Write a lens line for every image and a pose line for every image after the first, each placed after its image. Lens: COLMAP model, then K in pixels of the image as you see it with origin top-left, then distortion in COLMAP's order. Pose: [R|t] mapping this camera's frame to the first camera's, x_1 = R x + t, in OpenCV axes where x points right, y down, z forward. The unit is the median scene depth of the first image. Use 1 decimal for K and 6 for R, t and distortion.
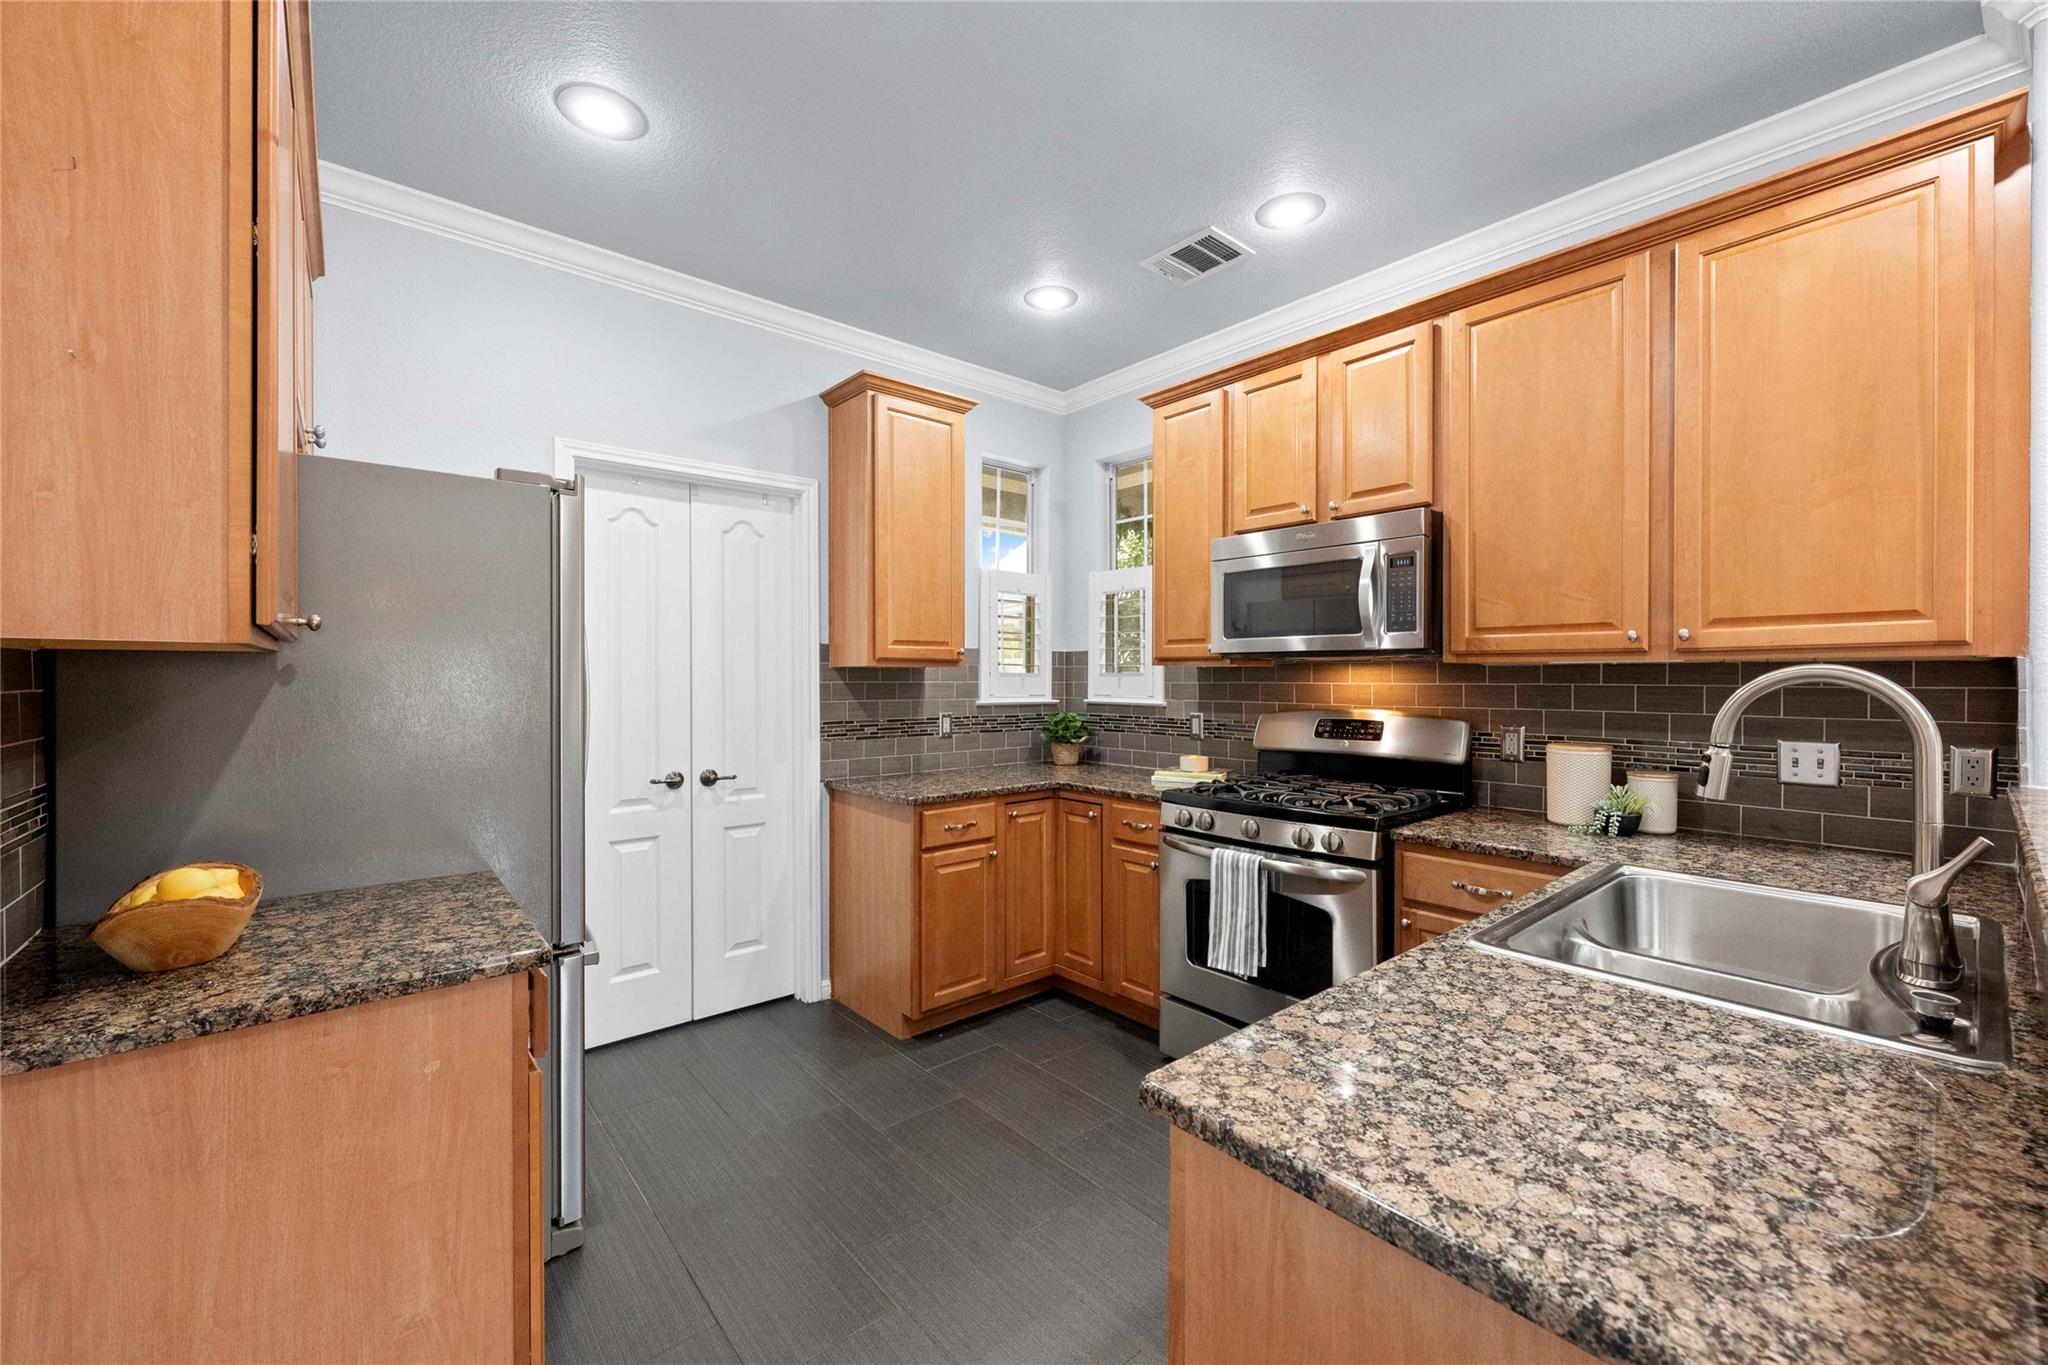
lens RADIAL K [[860.9, 0, 1024.0], [0, 860.9, 682.5], [0, 0, 1]] dist [0.000222, 0.000259]
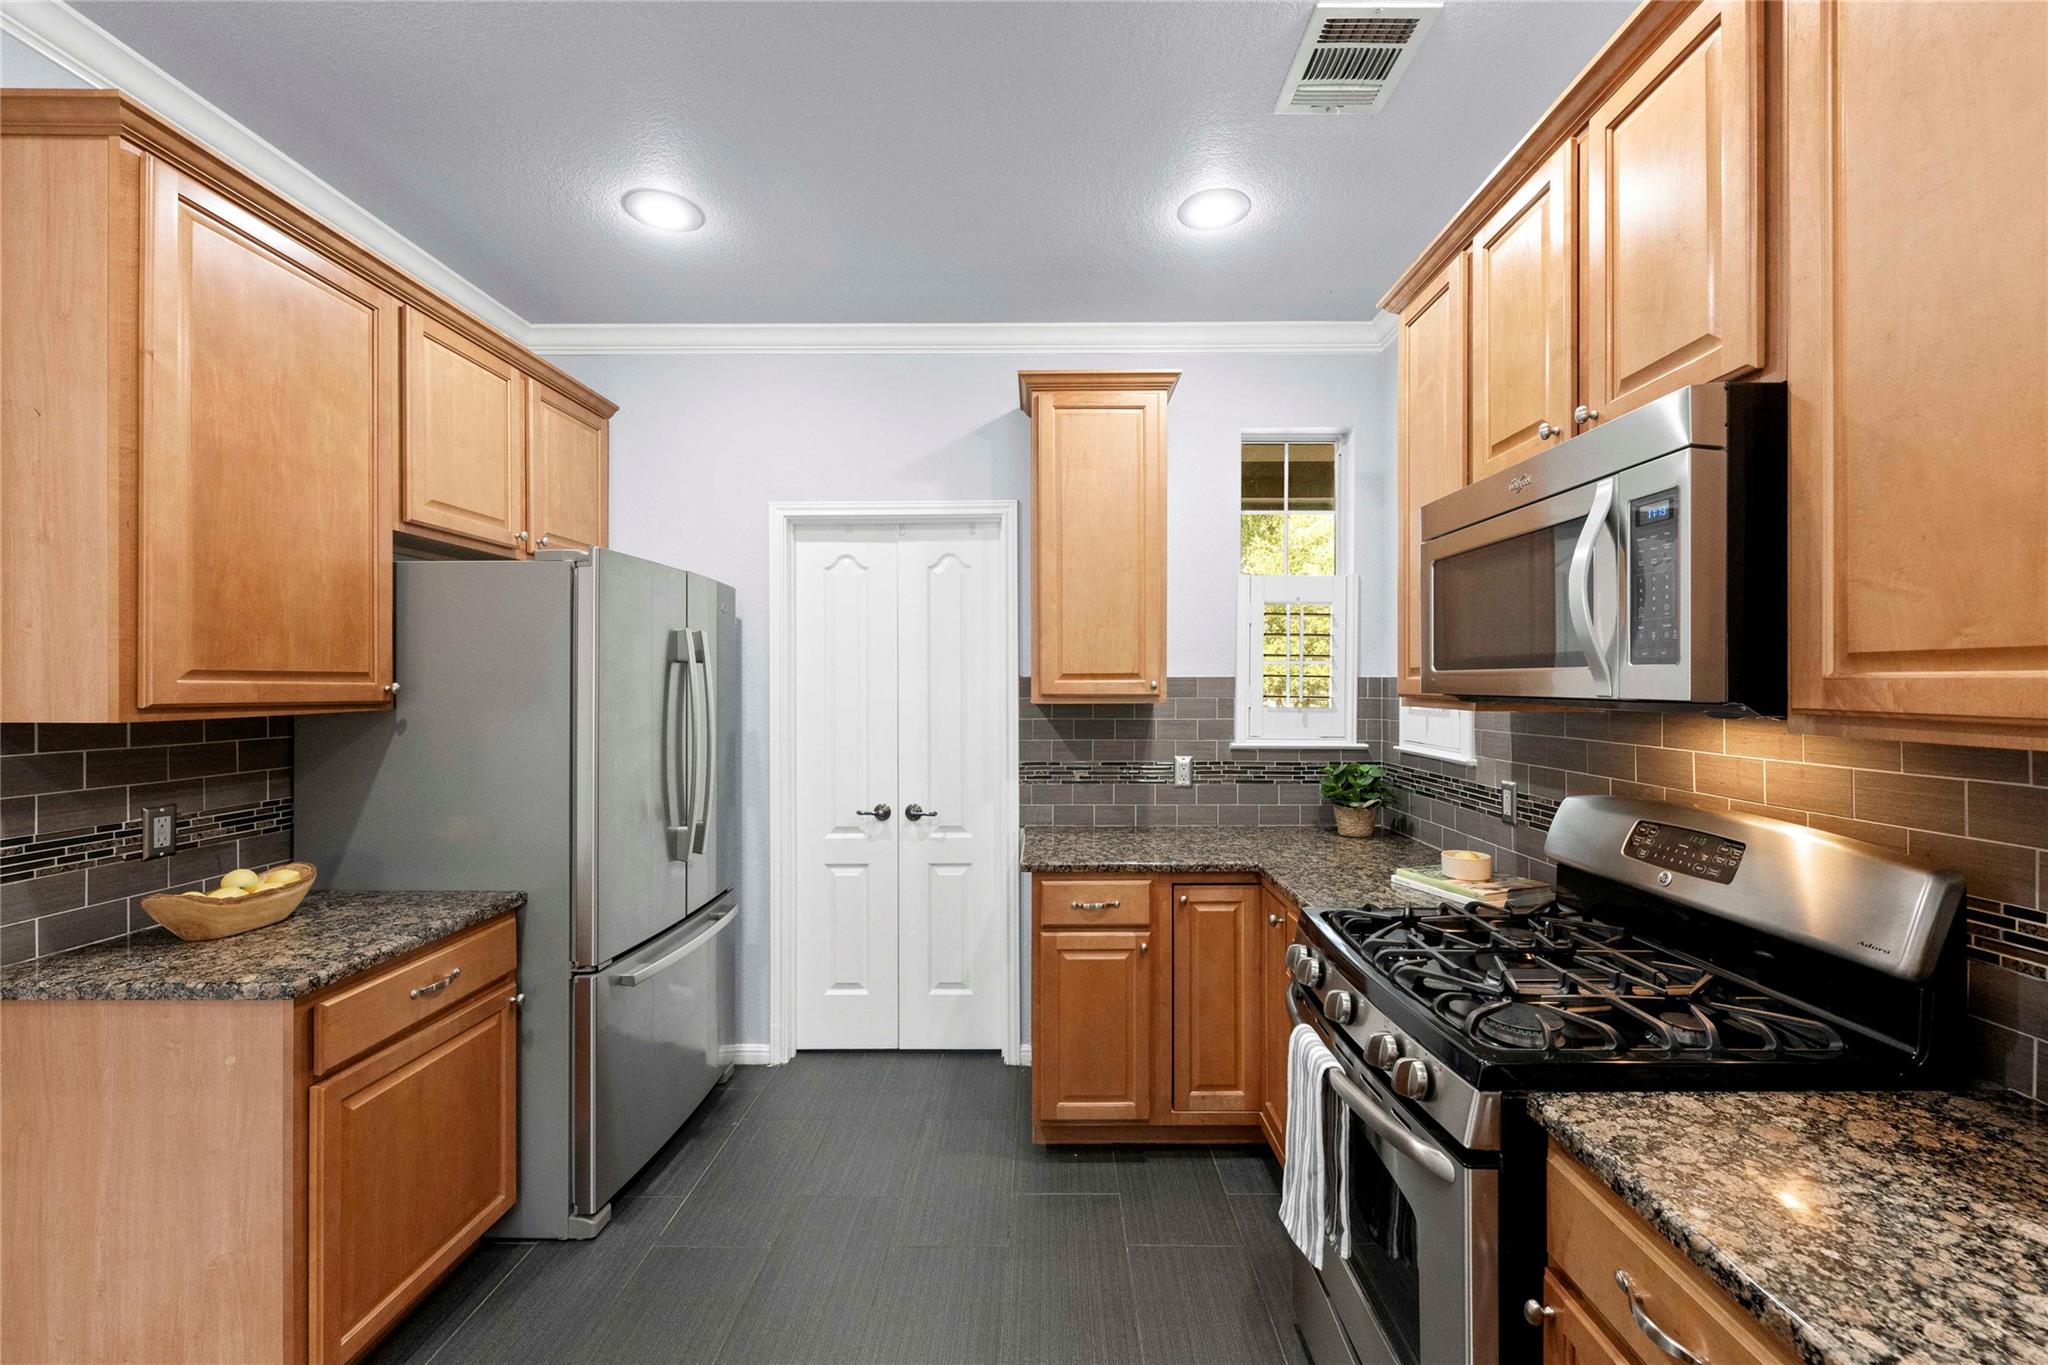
lens RADIAL K [[847.1, 0, 1024.0], [0, 847.1, 682.5], [0, 0, 1]] dist [0.001653, -0.000116]
pose [[0.738391, -0.002549, -0.674368, 0.387399], [0.000316, 0.999994, -0.003433, -0.037104], [0.674372, 0.002322, 0.738388, 0.342315]]
